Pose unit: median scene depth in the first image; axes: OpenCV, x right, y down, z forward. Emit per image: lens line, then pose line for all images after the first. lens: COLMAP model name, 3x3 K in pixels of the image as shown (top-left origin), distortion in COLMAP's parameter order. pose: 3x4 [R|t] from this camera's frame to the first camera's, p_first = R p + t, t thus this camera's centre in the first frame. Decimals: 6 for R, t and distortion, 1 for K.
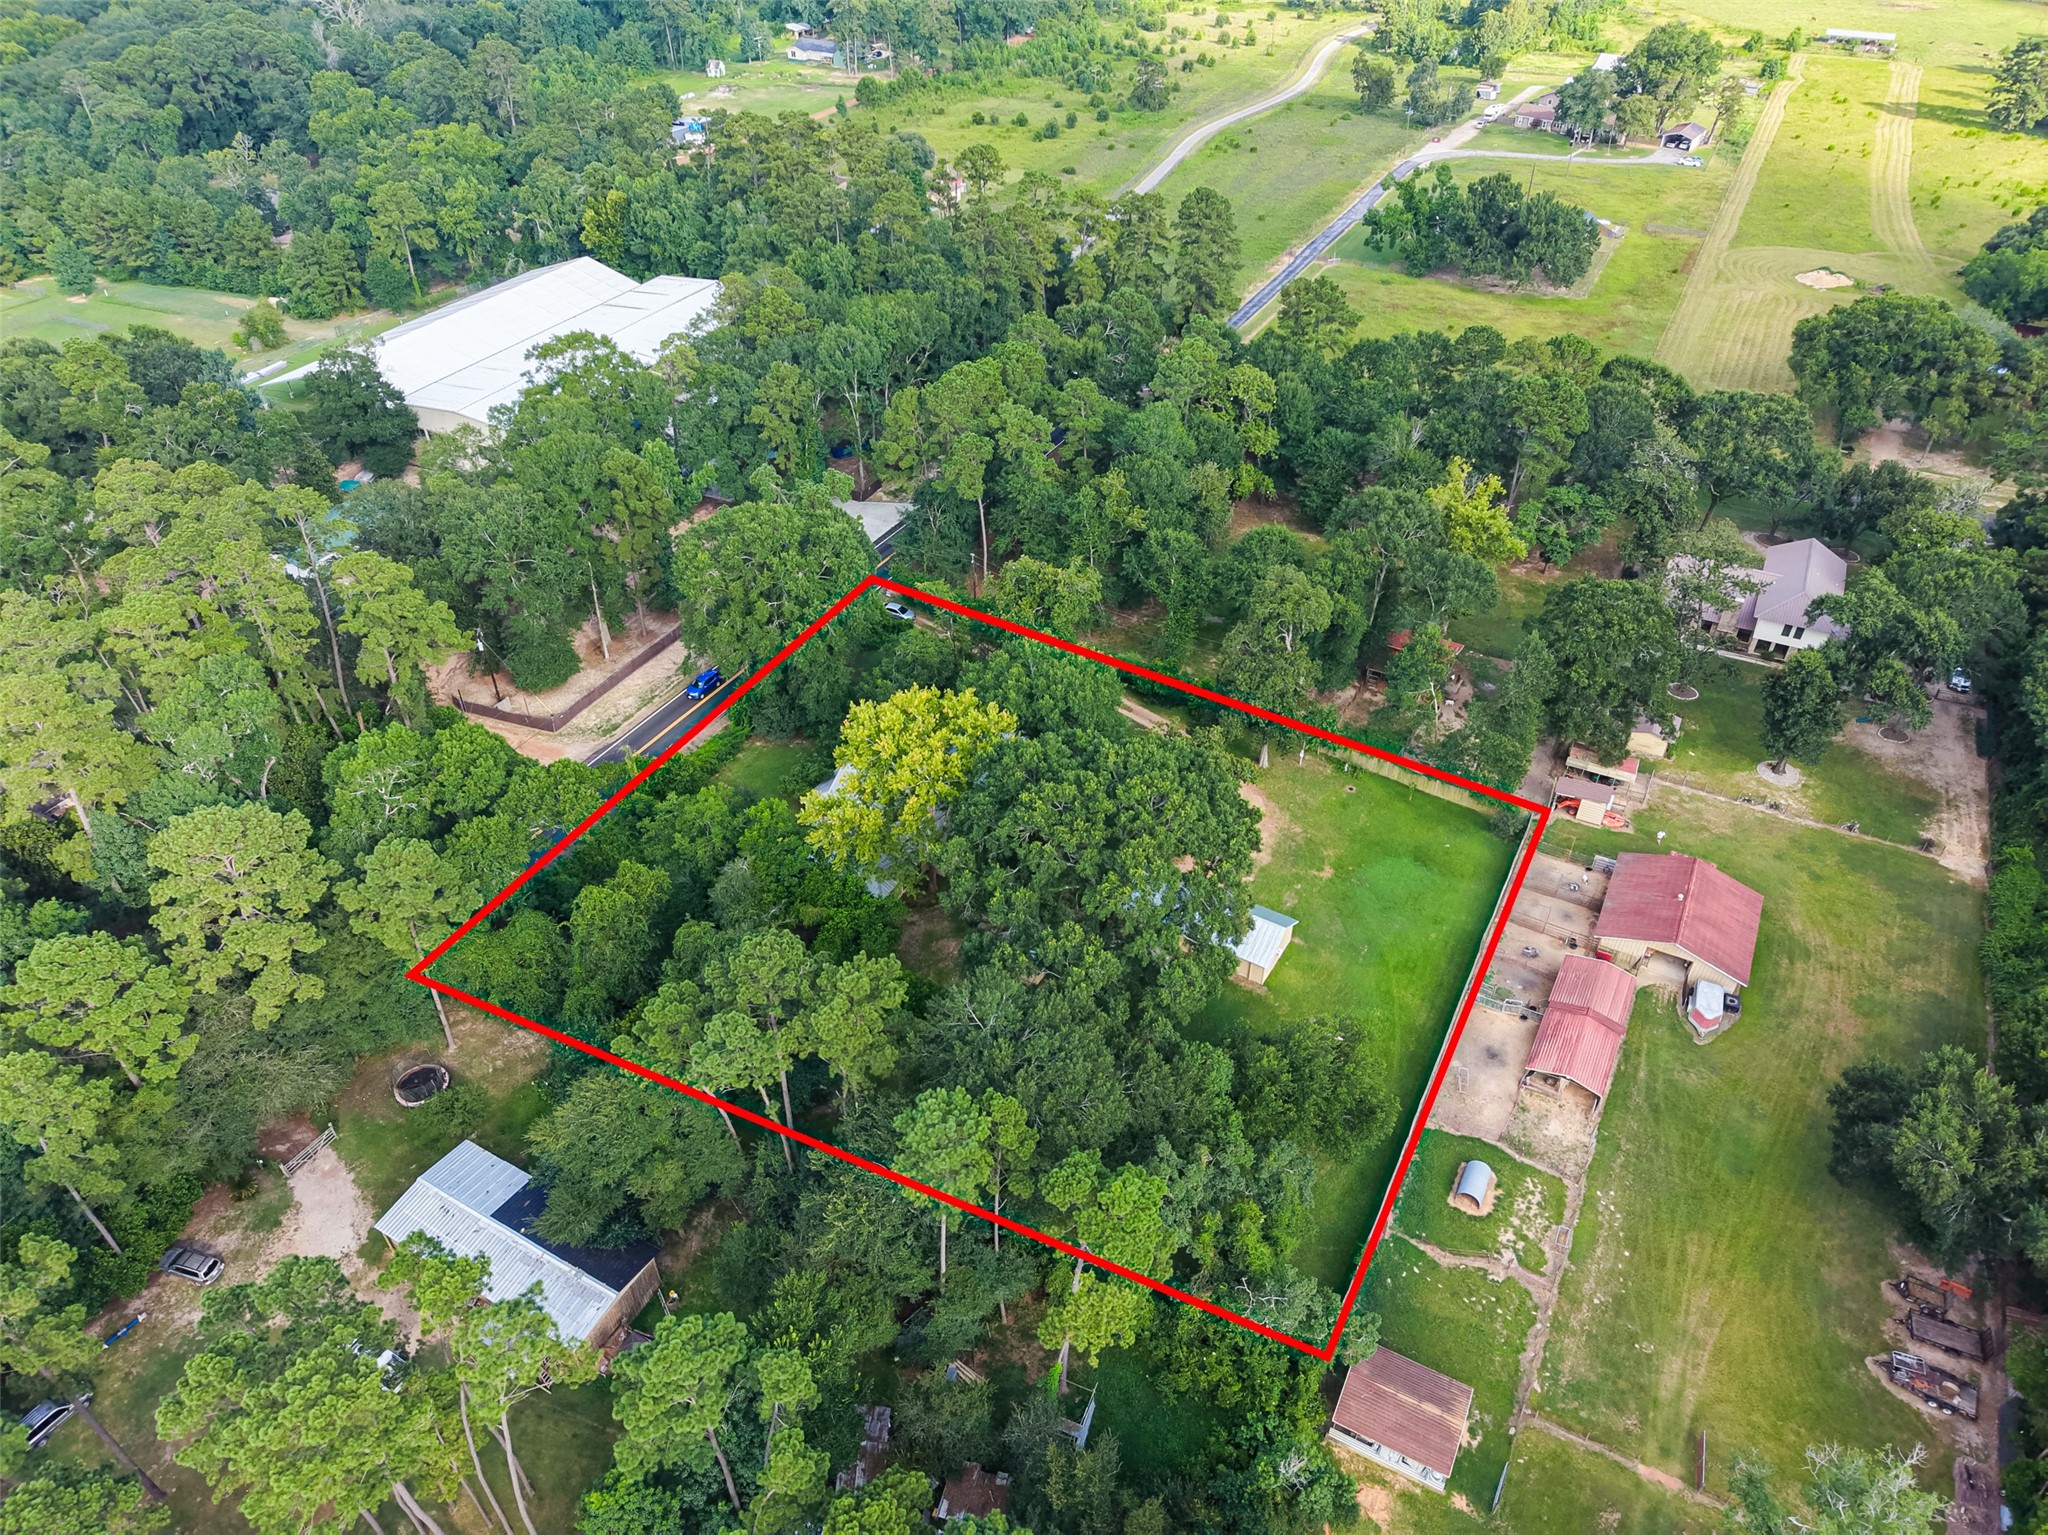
lens RADIAL K [[1389.3, 0, 1024.0], [0, 1389.3, 767.5], [0, 0, 1]] dist [0.019868, -0.010293]
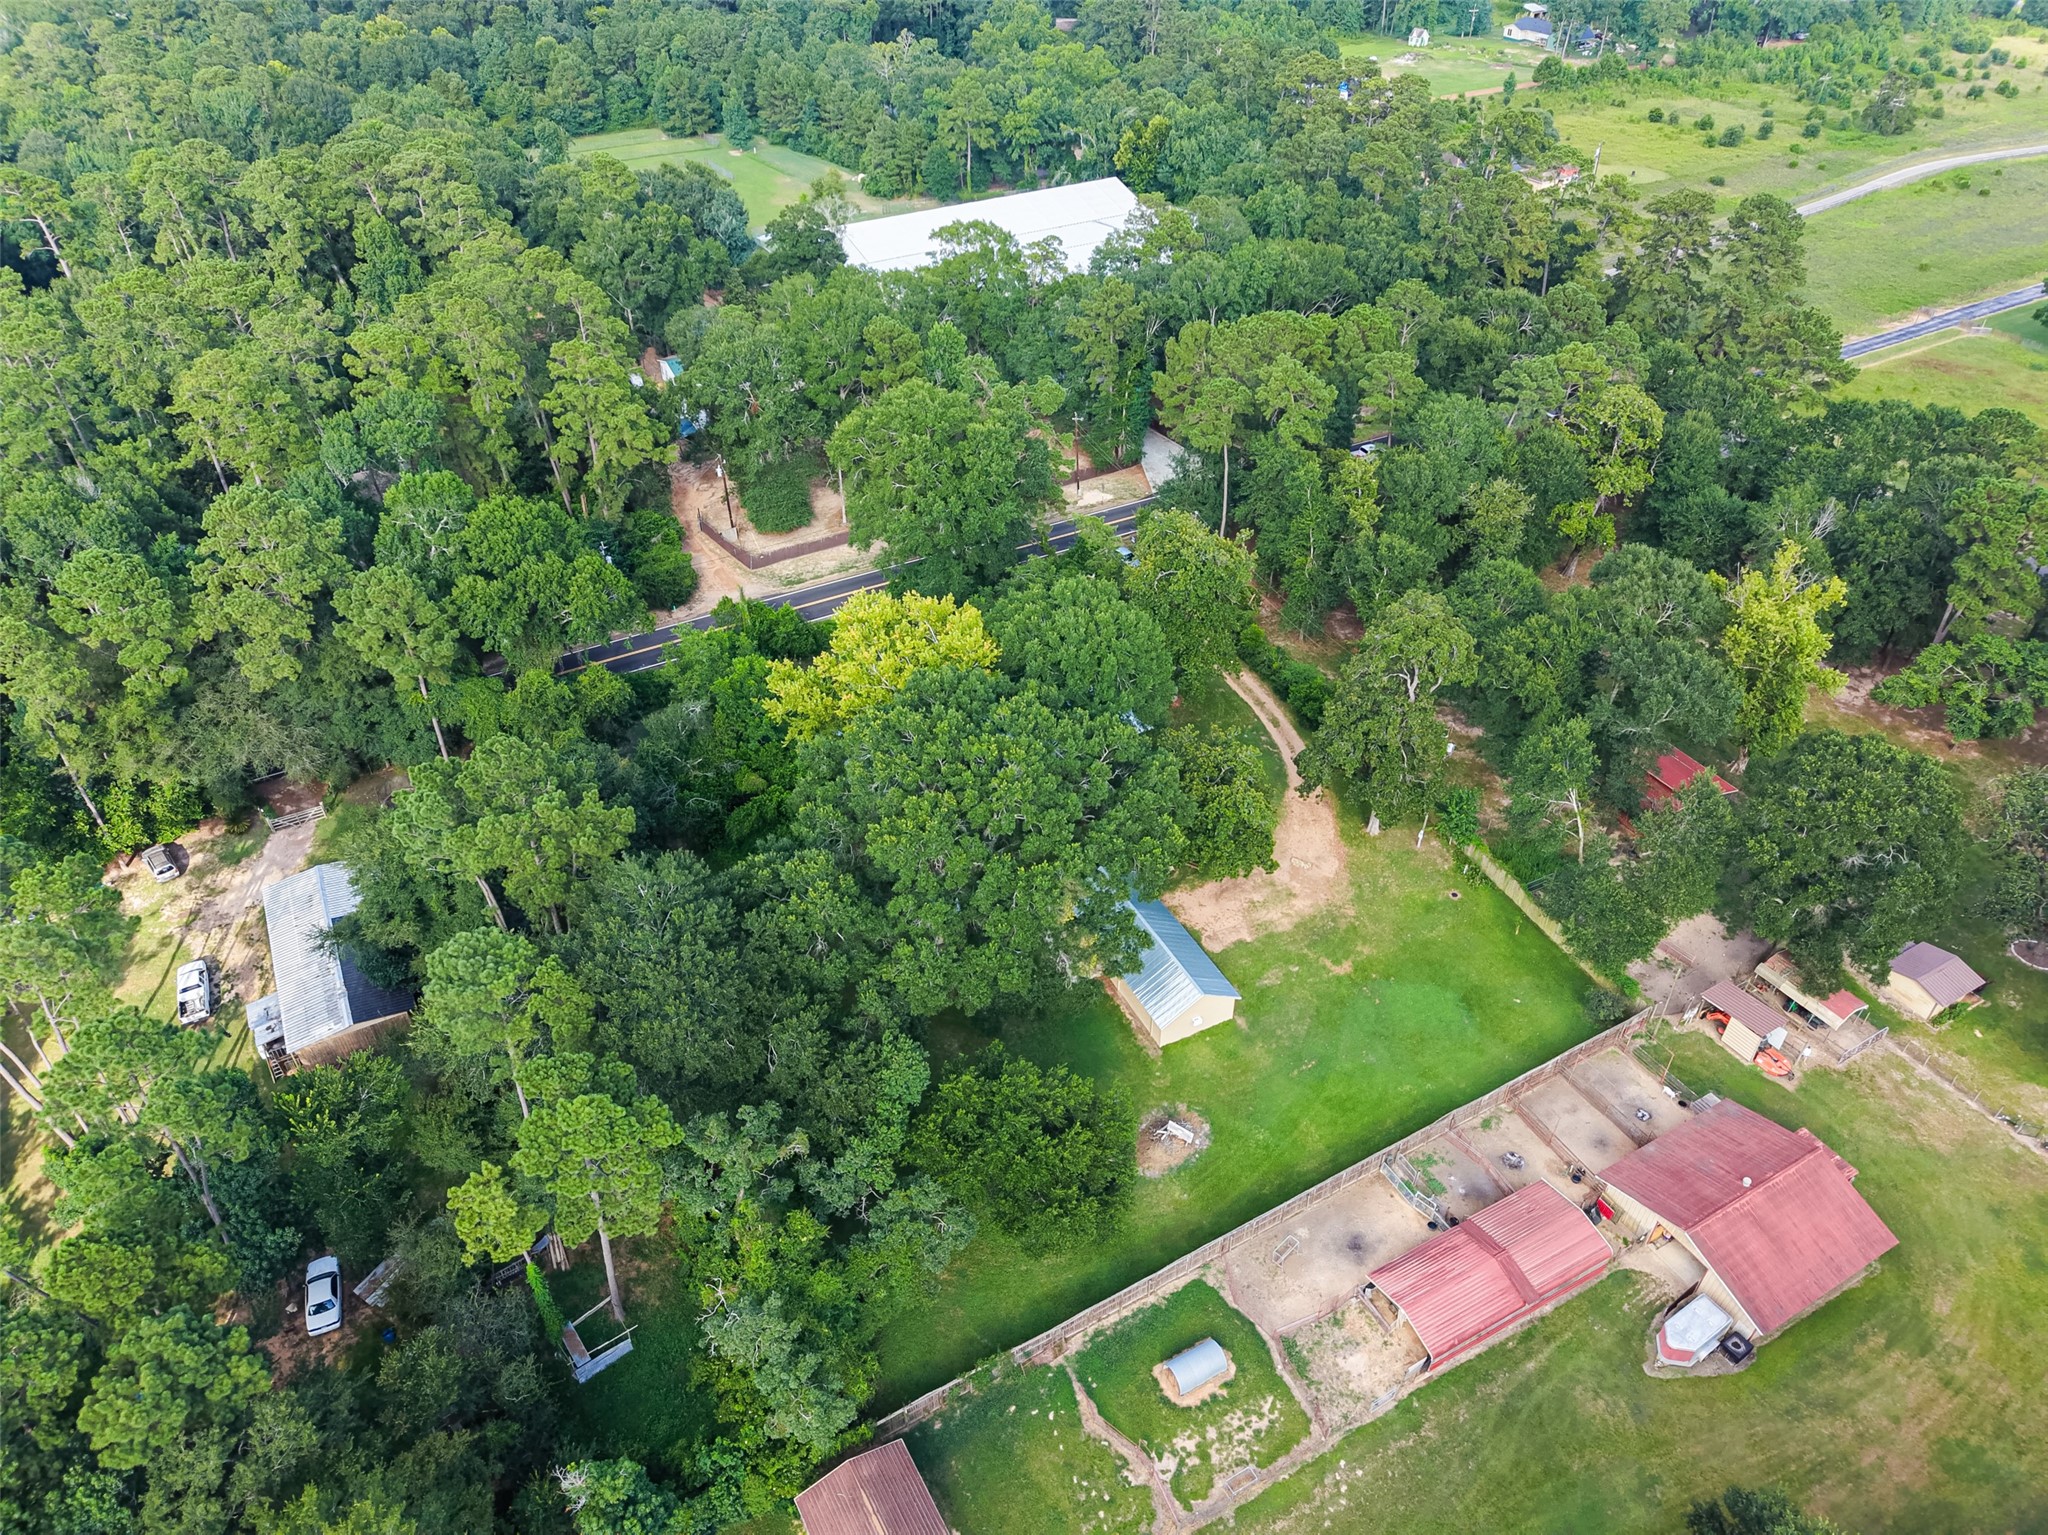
lens RADIAL K [[1389.3, 0, 1024.0], [0, 1389.3, 767.5], [0, 0, 1]] dist [0.019868, -0.010293]
pose [[0.844655, 0.327854, -0.423166, 0.329520], [-0.328900, 0.941541, 0.072975, -0.029370], [0.422353, 0.077541, 0.903109, 0.164385]]
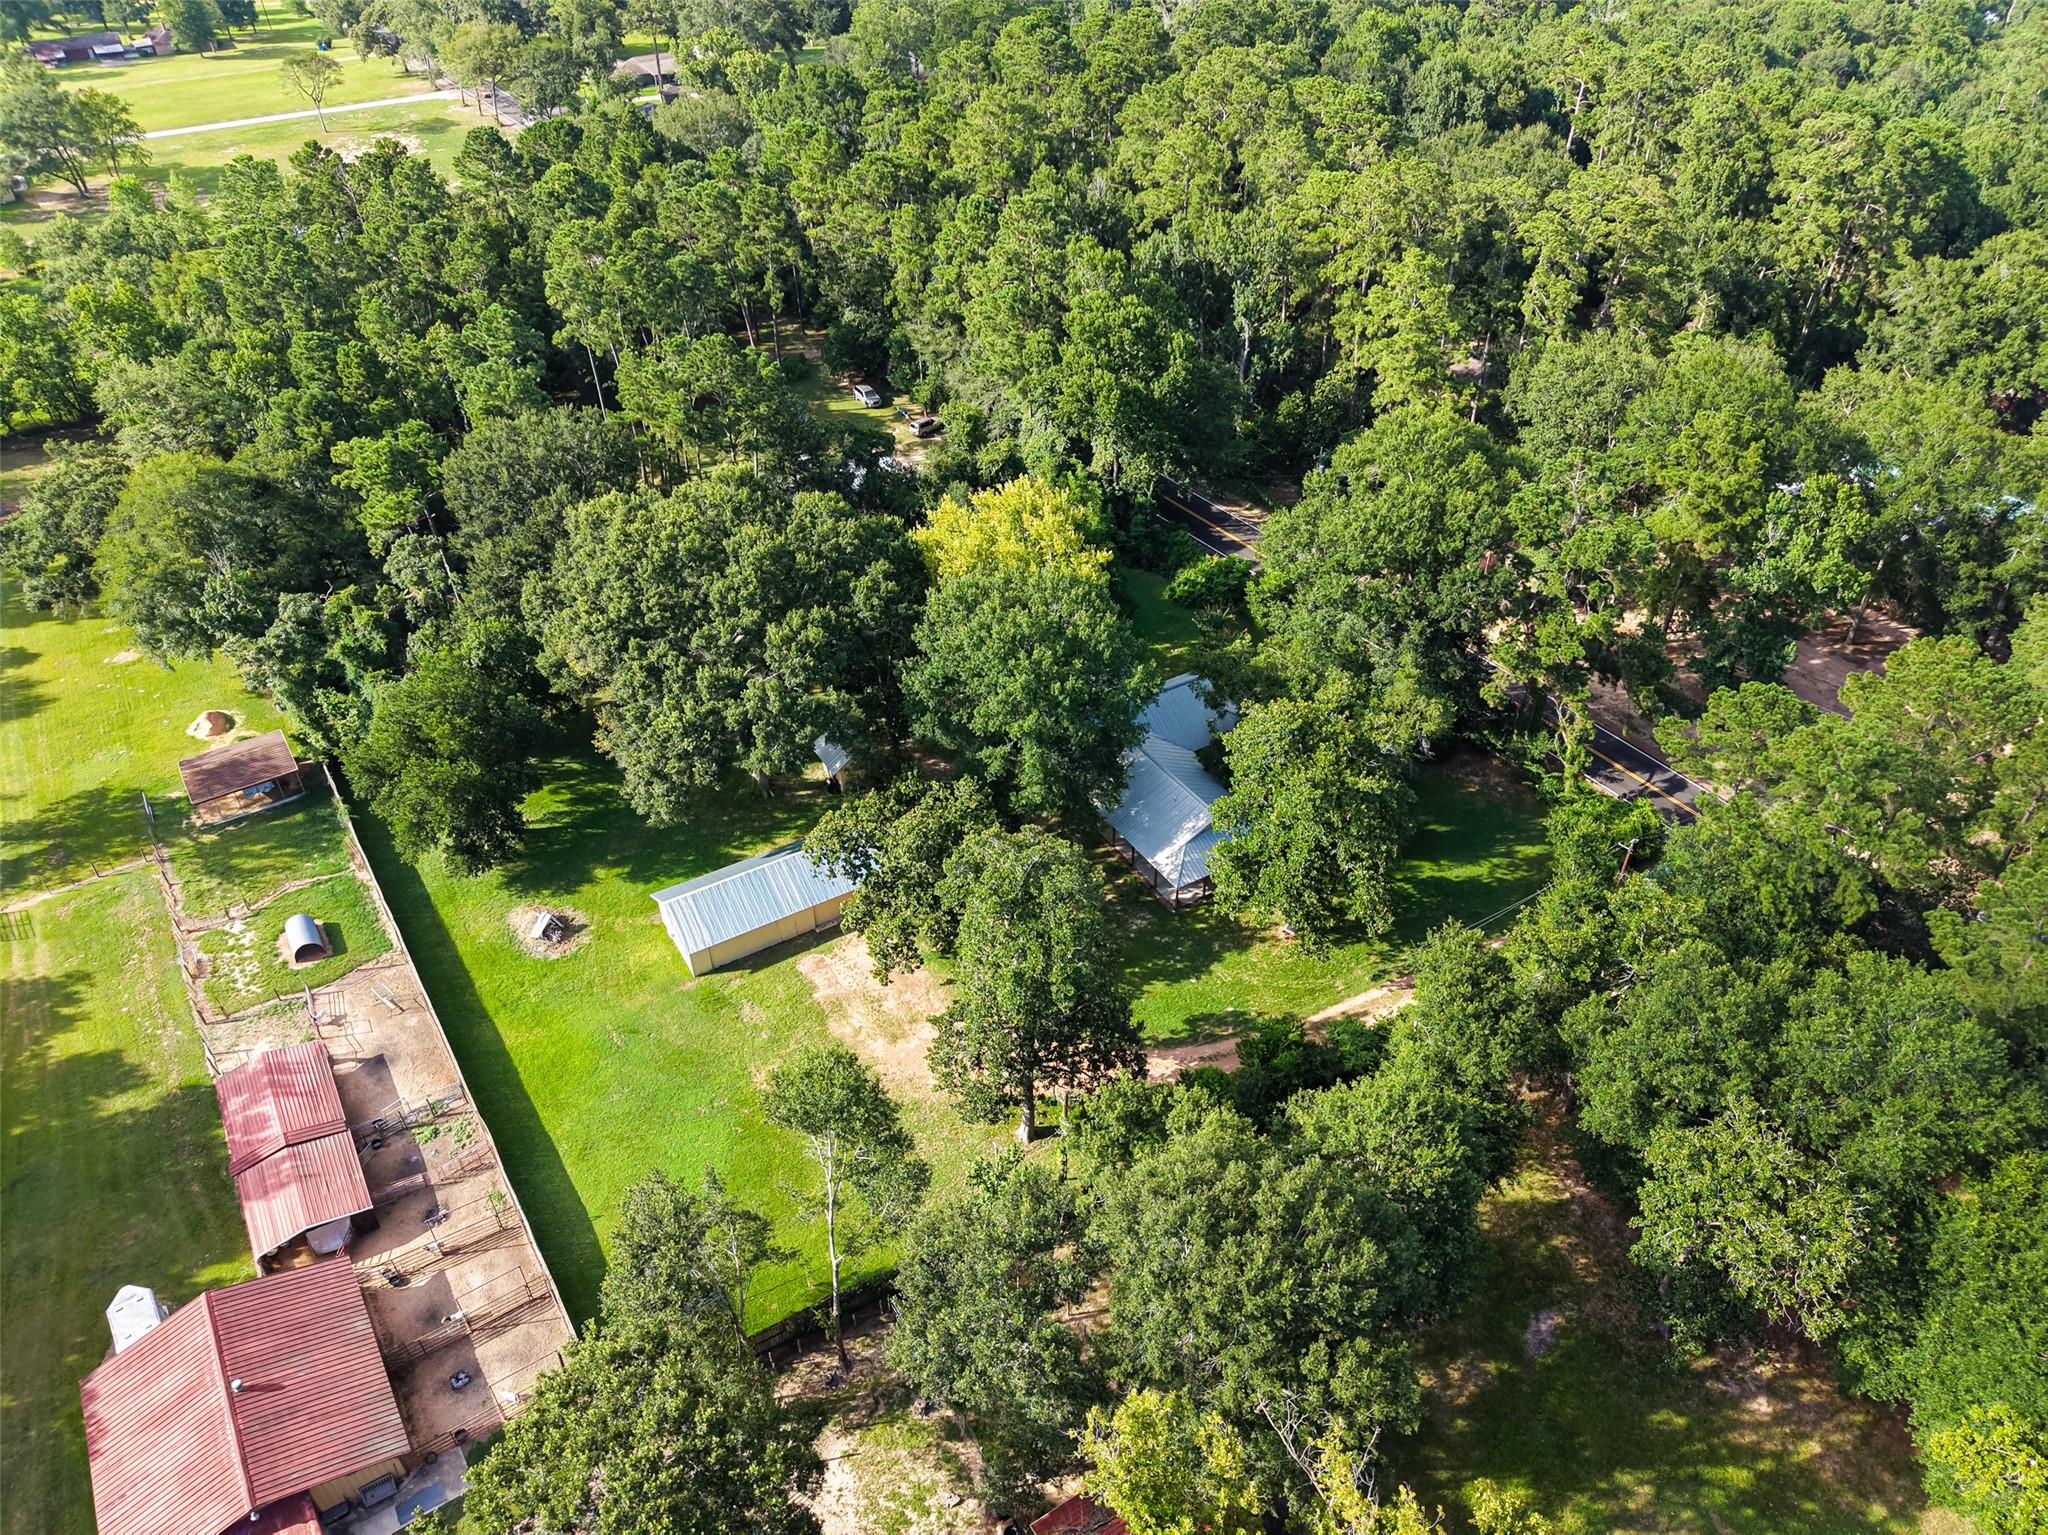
lens RADIAL K [[1389.3, 0, 1024.0], [0, 1389.3, 767.5], [0, 0, 1]] dist [0.019868, -0.010293]
pose [[-0.462766, 0.532834, -0.708474, 0.489772], [-0.562599, 0.441097, 0.699225, -0.458974], [0.685077, 0.722164, 0.095647, 0.823860]]
